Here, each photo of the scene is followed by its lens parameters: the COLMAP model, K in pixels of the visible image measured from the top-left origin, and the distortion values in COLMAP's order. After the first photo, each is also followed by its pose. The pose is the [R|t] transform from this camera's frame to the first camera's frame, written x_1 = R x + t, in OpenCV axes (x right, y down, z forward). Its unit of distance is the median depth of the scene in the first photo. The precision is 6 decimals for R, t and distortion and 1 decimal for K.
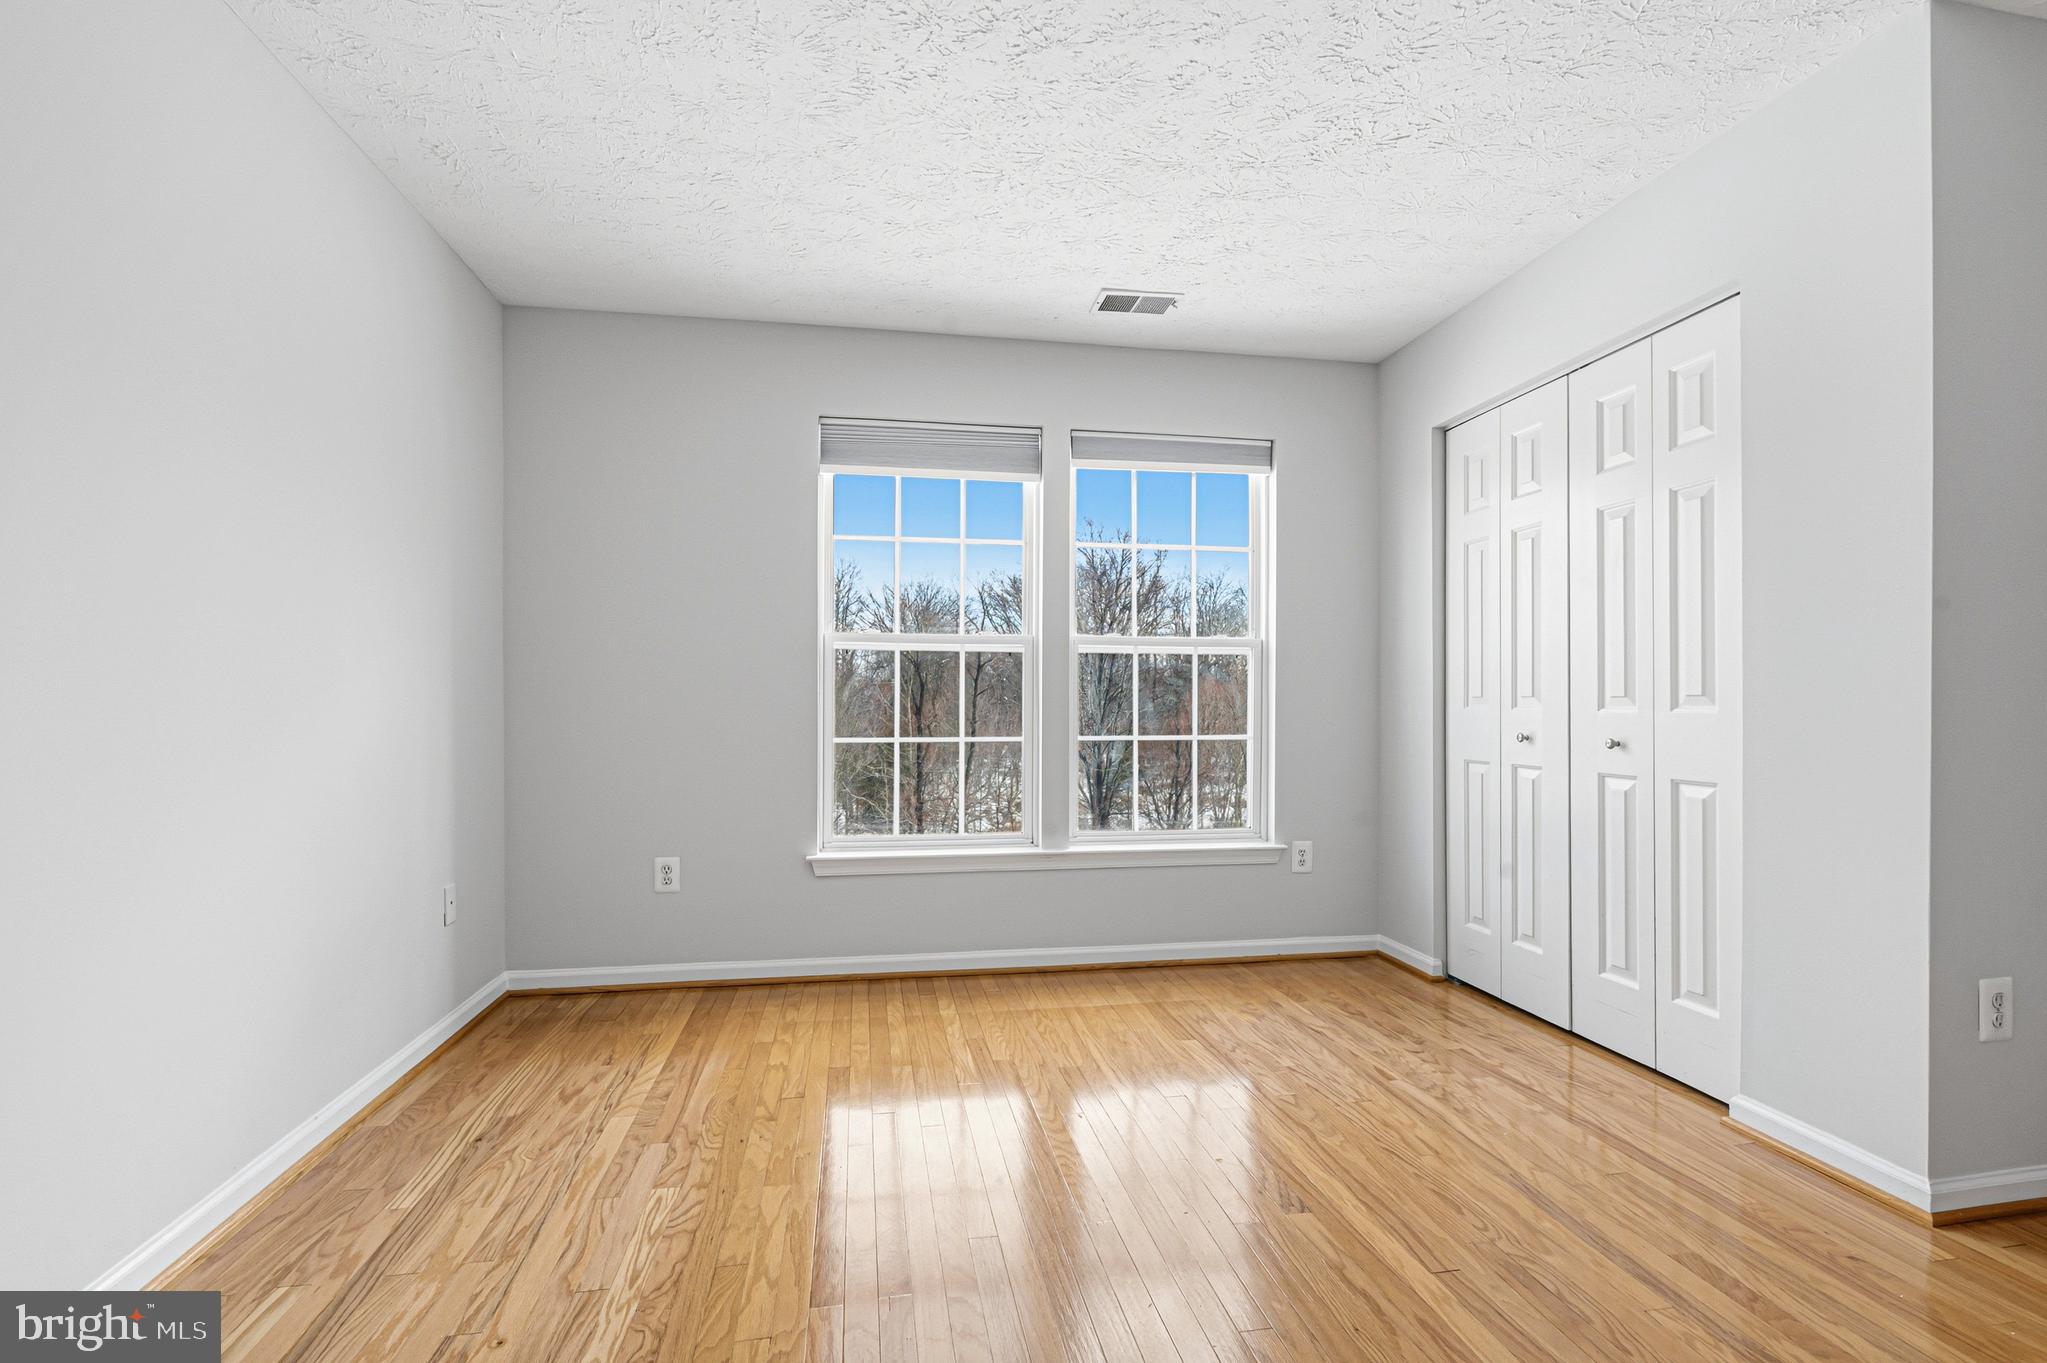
lens RADIAL K [[920.0, 0, 1023.5], [0, 920.0, 681.5], [0, 0, 1]] dist [-0.003663, -0.000241]
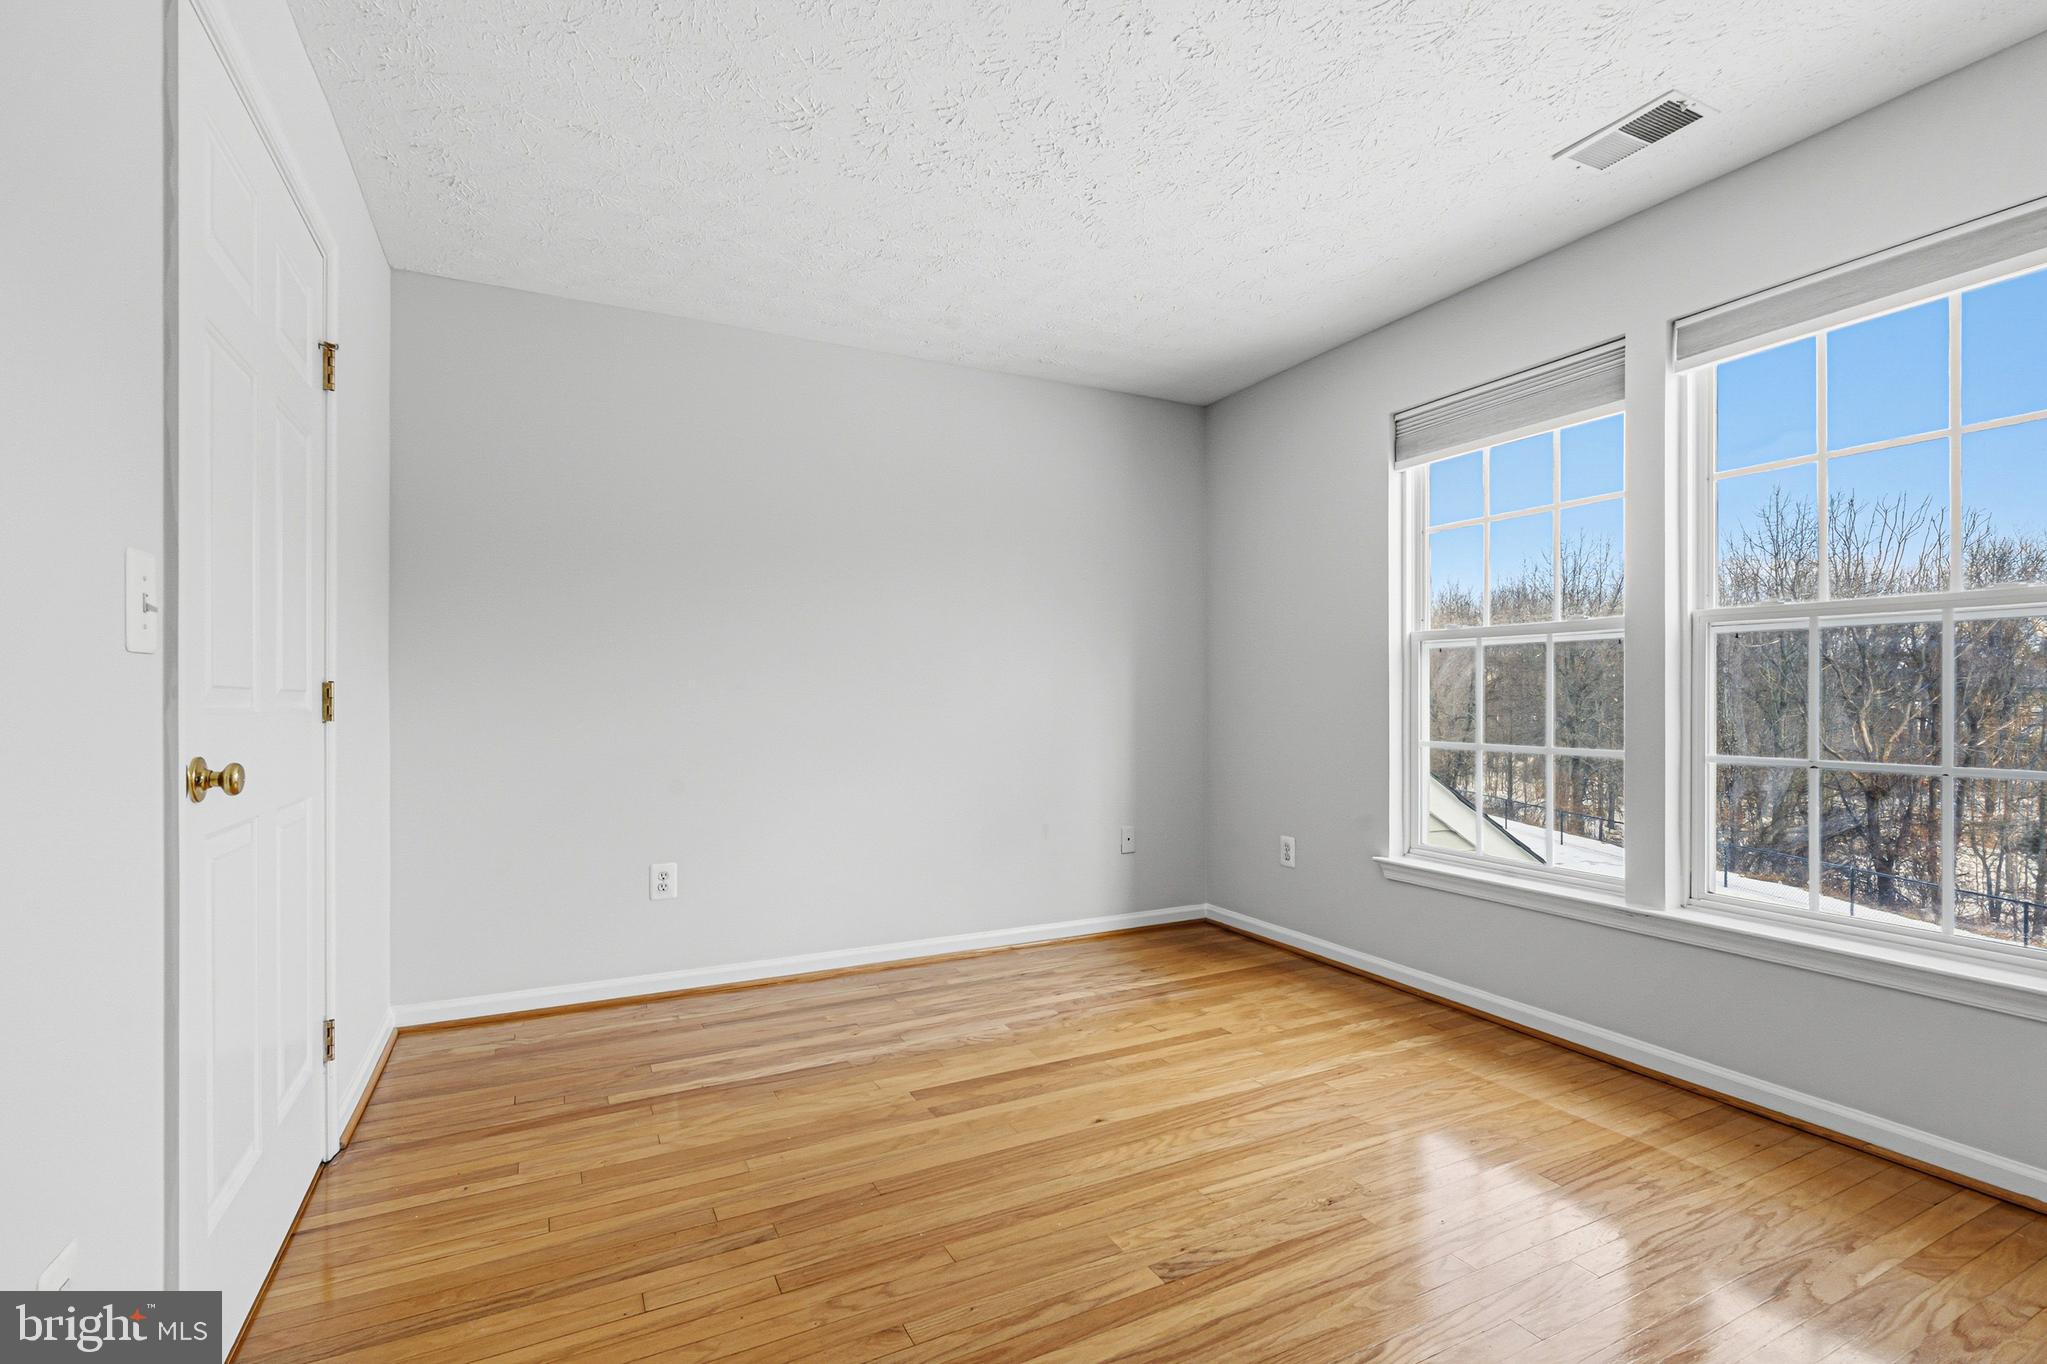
lens RADIAL K [[920.0, 0, 1023.5], [0, 920.0, 682.0], [0, 0, 1]] dist [-0.003663, -0.000241]
pose [[0.297193, -0.016196, -0.954680, 0.686167], [0.028989, 0.999548, -0.007933, -0.006089], [0.954377, -0.025317, 0.297528, 0.368358]]
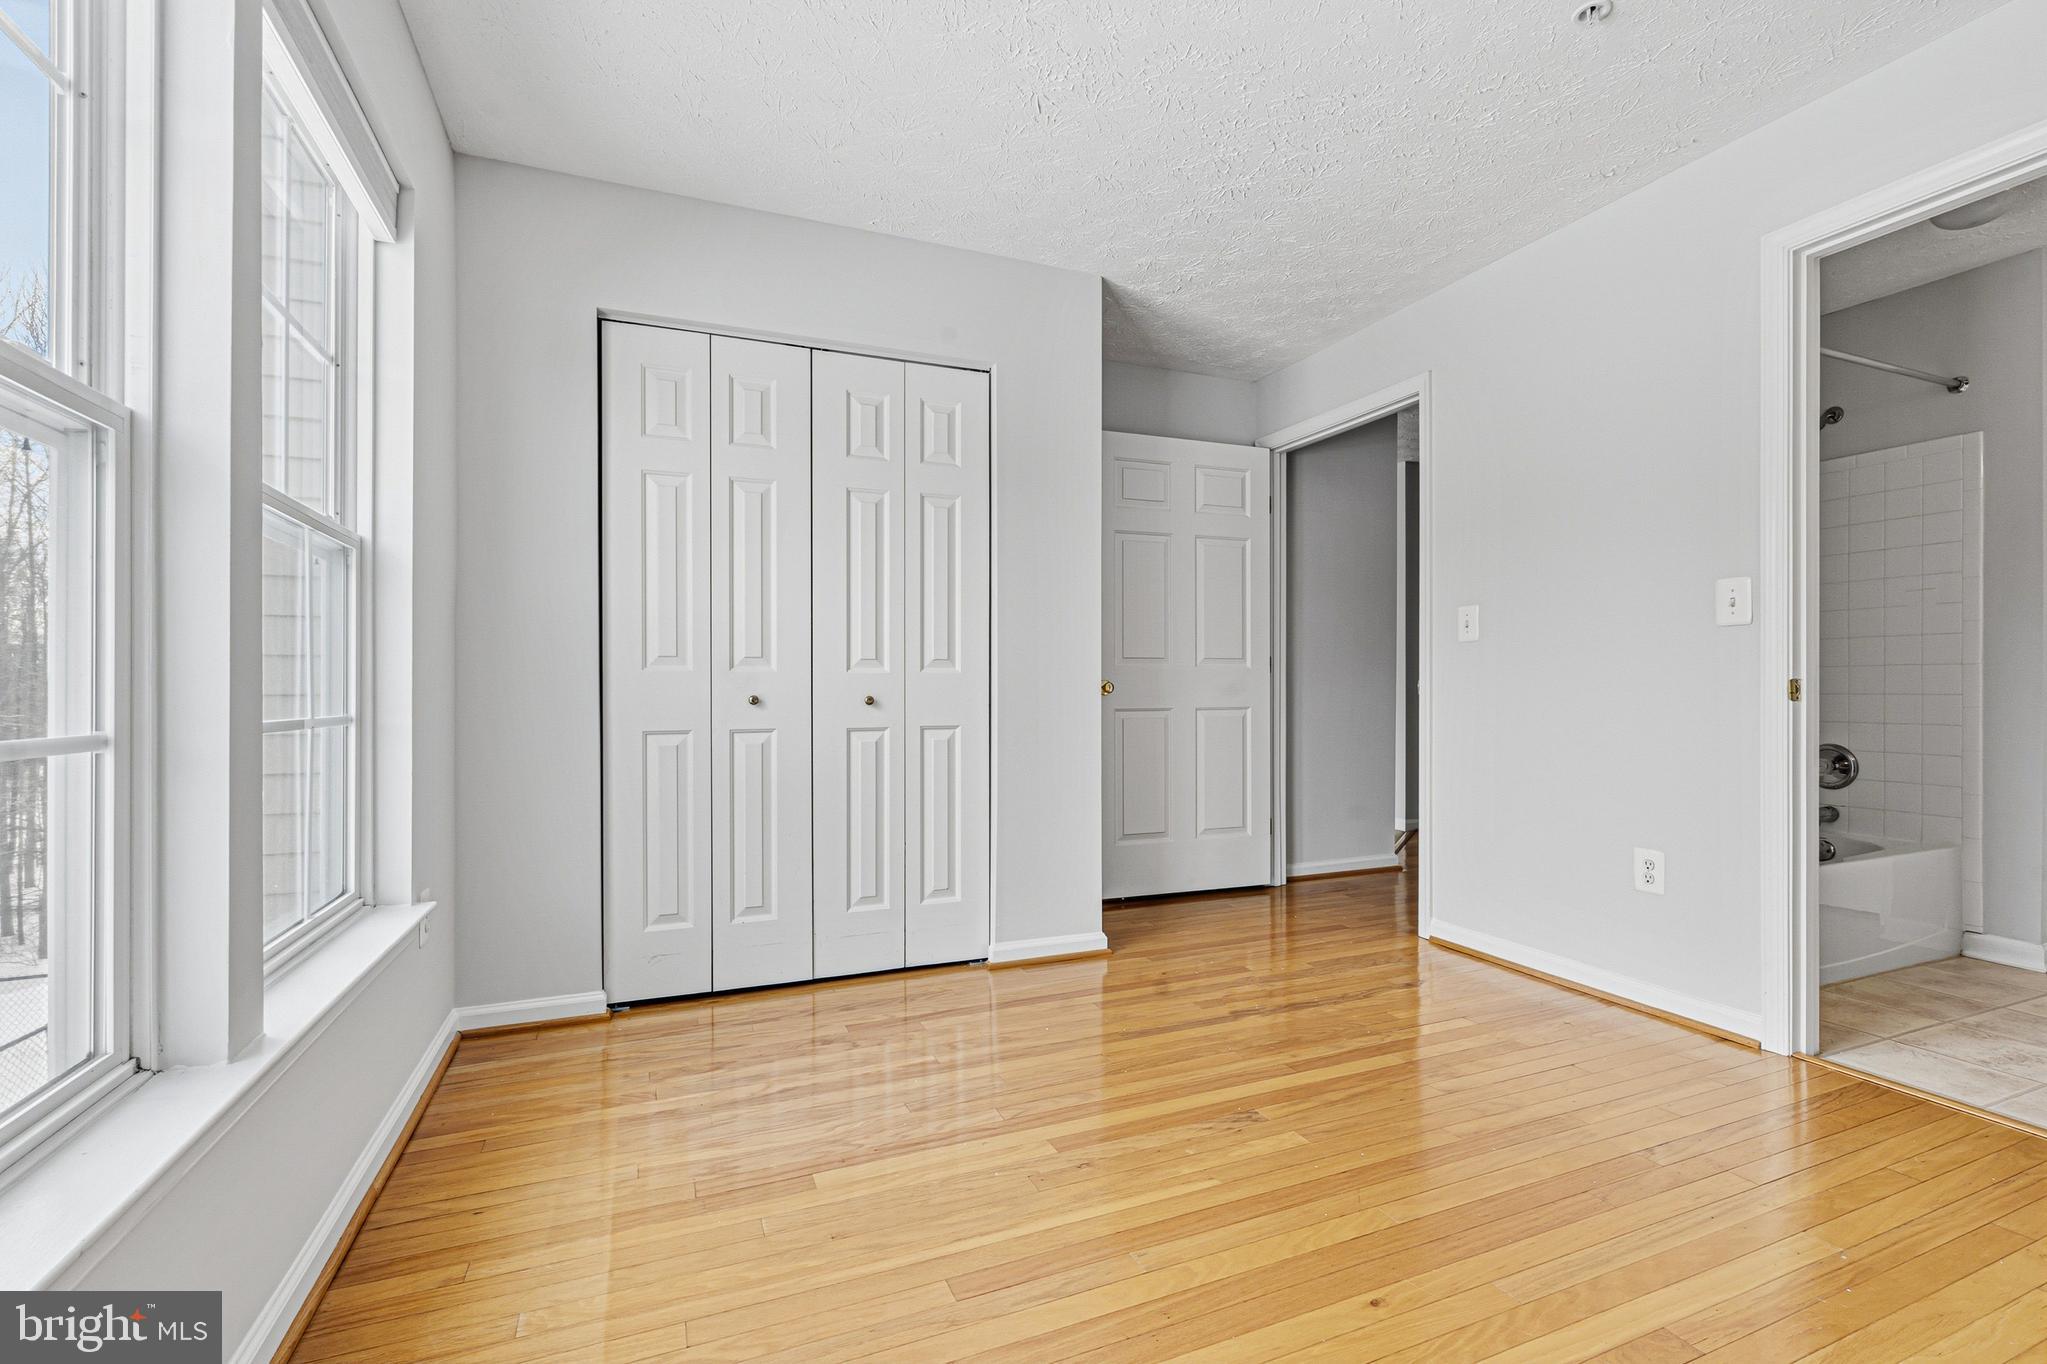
lens RADIAL K [[920.0, 0, 1023.5], [0, 920.0, 682.0], [0, 0, 1]] dist [-0.003663, -0.000241]
pose [[-0.210964, -0.002422, 0.977491, -0.437224], [-0.020146, 0.999795, -0.001870, 0.037180], [-0.977286, -0.020087, -0.210970, 0.914588]]
